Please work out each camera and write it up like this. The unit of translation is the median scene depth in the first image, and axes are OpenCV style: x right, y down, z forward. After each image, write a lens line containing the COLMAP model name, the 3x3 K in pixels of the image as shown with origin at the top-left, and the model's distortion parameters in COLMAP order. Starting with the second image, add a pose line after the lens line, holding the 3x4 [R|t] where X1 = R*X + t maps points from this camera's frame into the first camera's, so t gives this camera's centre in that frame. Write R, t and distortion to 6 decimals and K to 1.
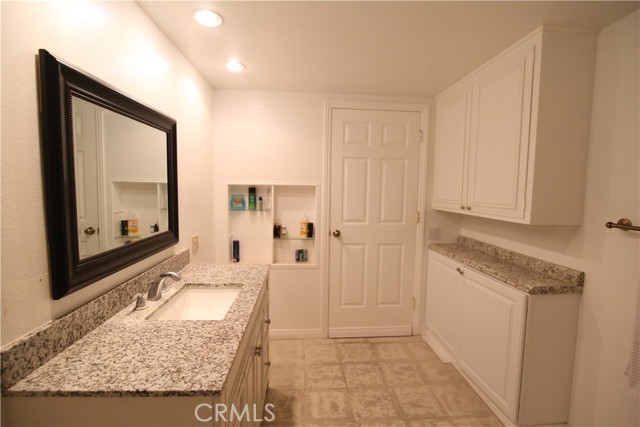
lens RADIAL K [[292.3, 0, 319.0], [0, 292.3, 211.6], [0, 0, 1]] dist [-0.019956, 0.002872]
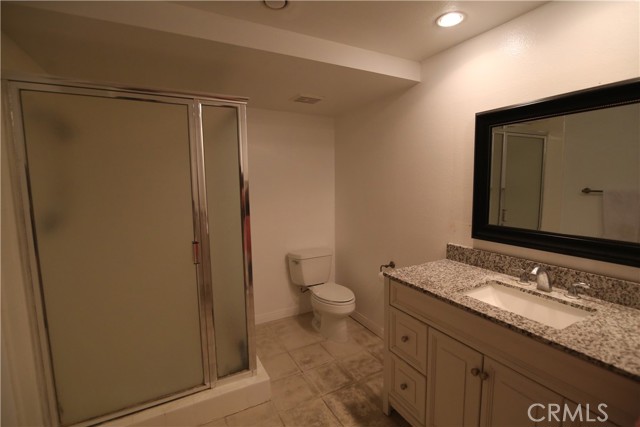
lens RADIAL K [[292.3, 0, 320.6], [0, 292.3, 213.3], [0, 0, 1]] dist [-0.019956, 0.002872]
pose [[-0.916403, 0.035719, -0.398660, 0.757112], [-0.035596, 0.984791, 0.170060, -0.148750], [0.398671, 0.170034, -0.901194, 2.145892]]
